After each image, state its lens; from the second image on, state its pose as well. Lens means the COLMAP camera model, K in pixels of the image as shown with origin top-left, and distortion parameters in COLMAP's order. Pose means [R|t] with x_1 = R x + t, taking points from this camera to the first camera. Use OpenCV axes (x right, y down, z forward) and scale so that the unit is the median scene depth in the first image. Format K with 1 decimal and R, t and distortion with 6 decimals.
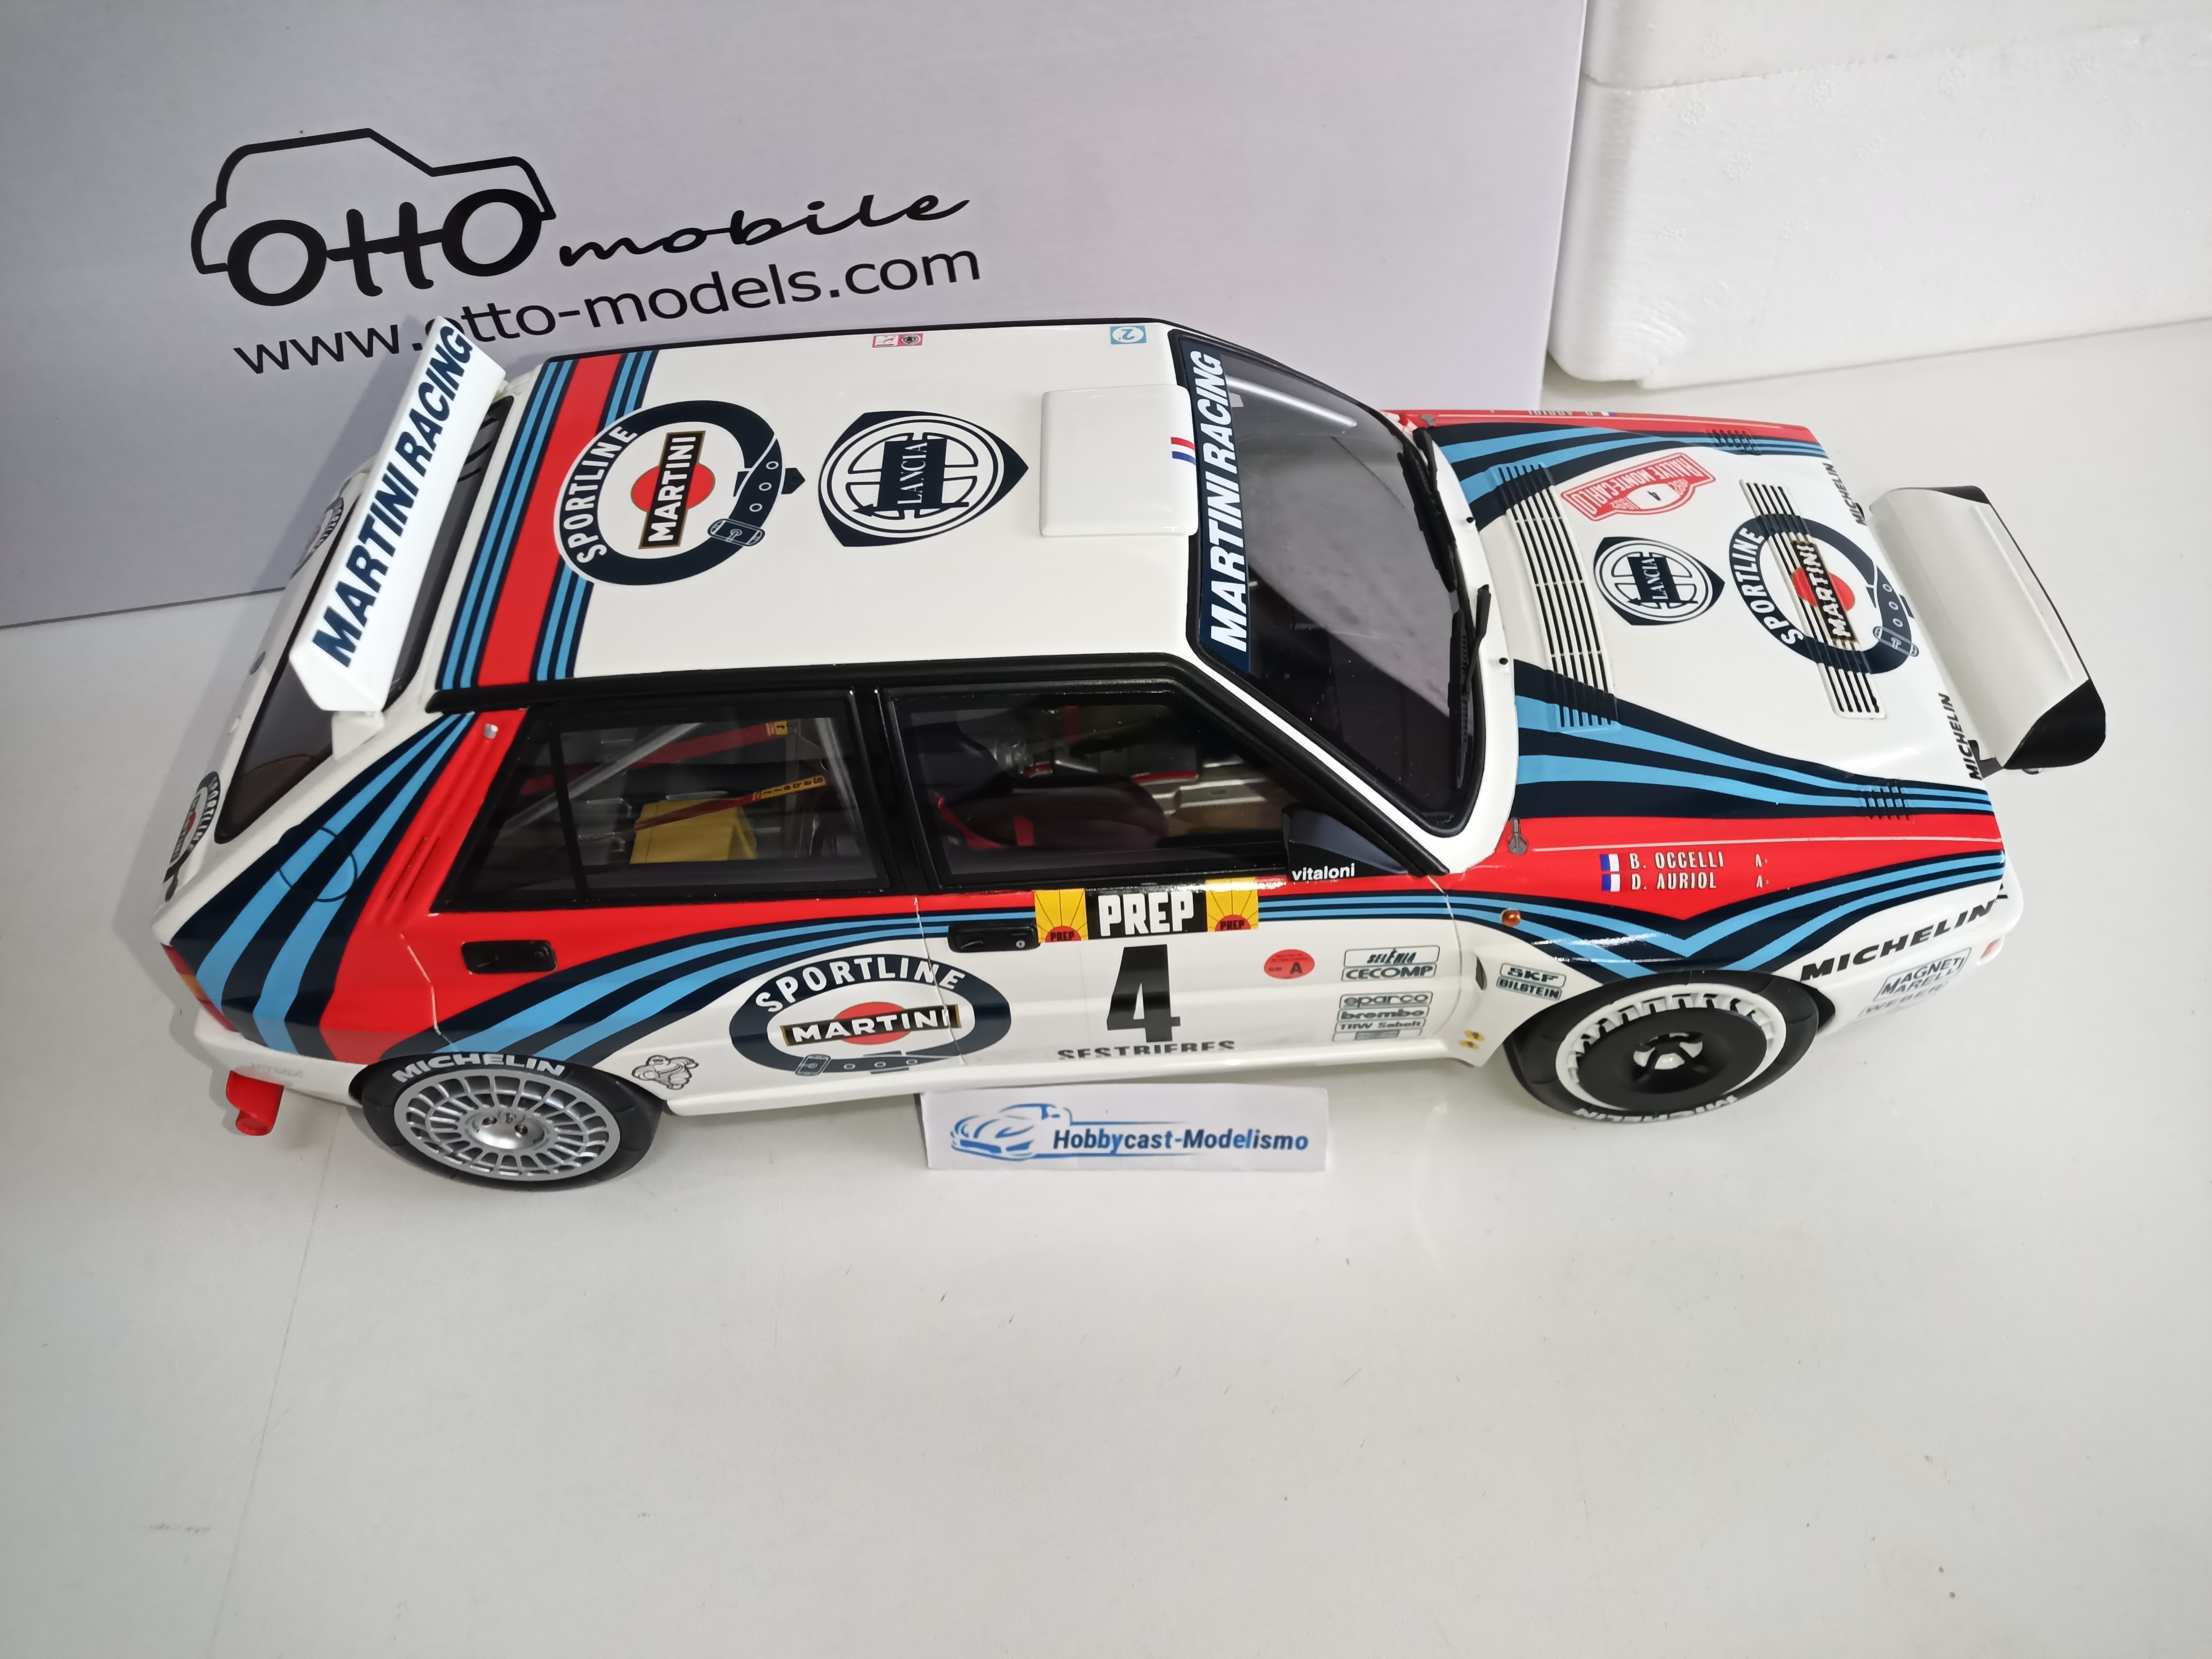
lens RADIAL K [[1683.0, 0, 1117.0], [0, 1683.0, 827.2], [0, 0, 1]] dist [0.075781, -0.172396]
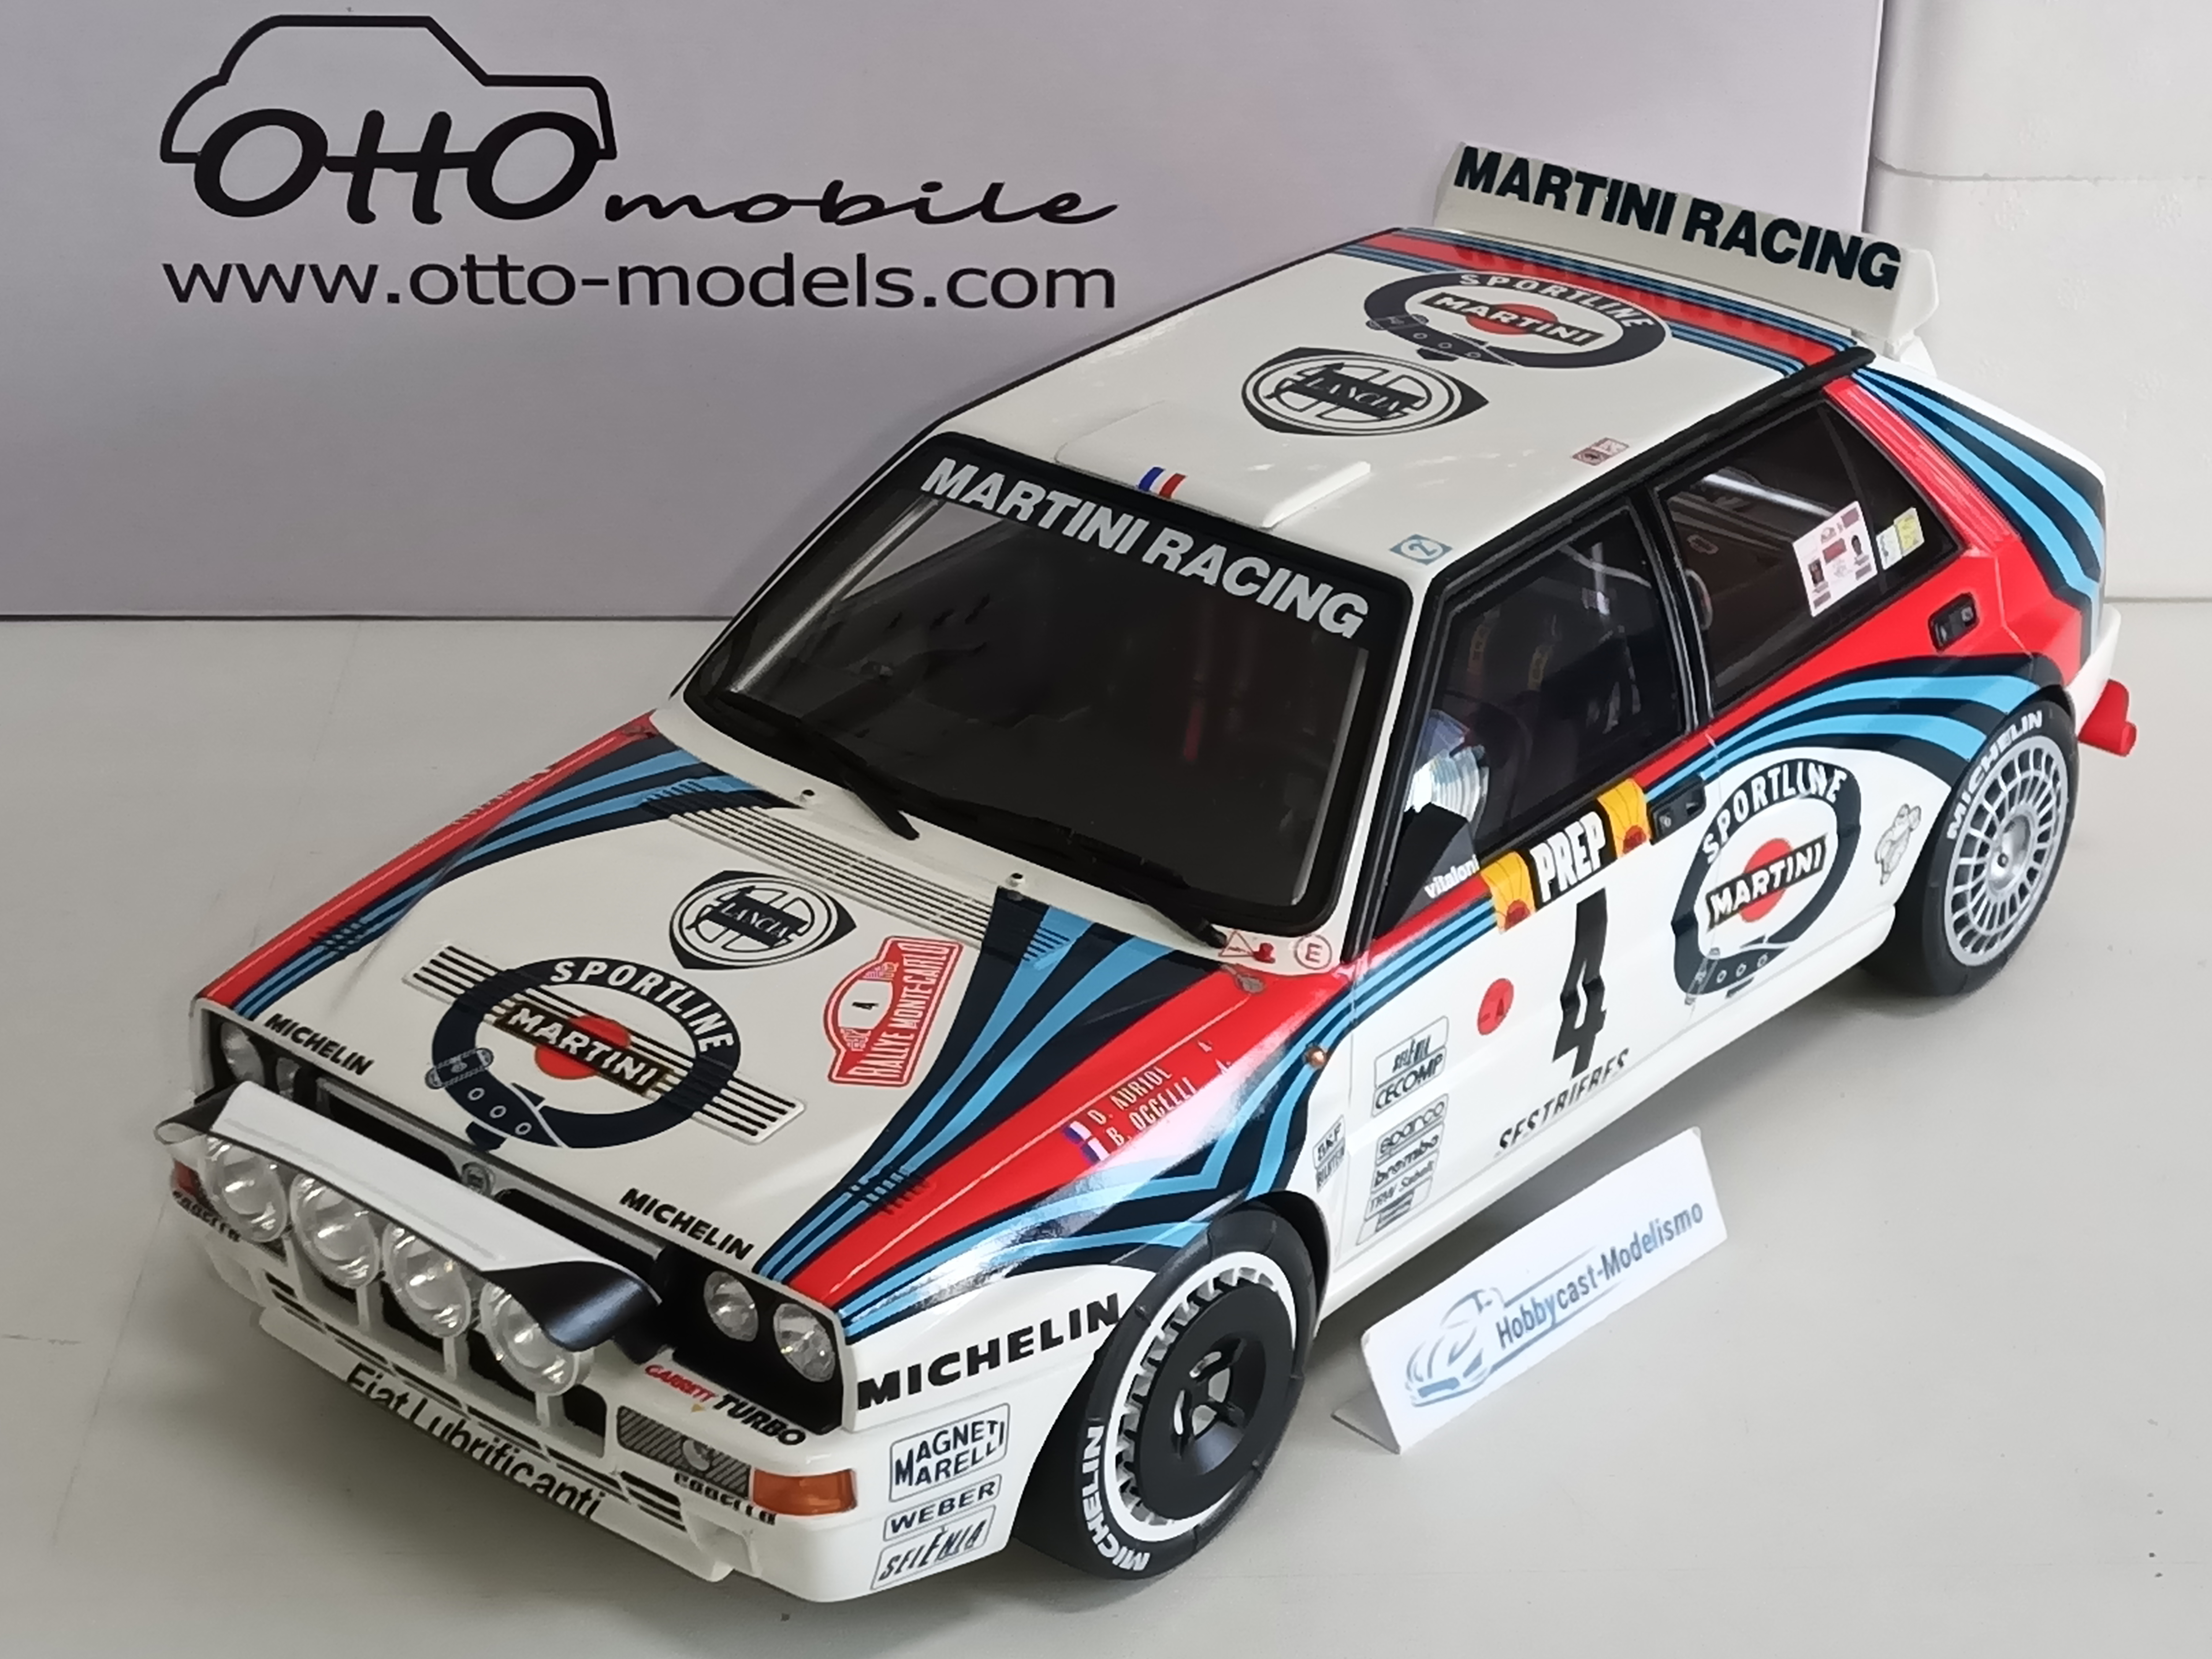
lens RADIAL K [[4041.8, 0, 1139.6], [0, 4041.8, 832.3], [0, 0, 1]] dist [0.173127, -0.422249]
pose [[-0.648397, 0.403178, -0.645778, 1.378104], [-0.554493, 0.331127, 0.763474, -1.648235], [0.521650, 0.853113, 0.008858, 1.092708]]
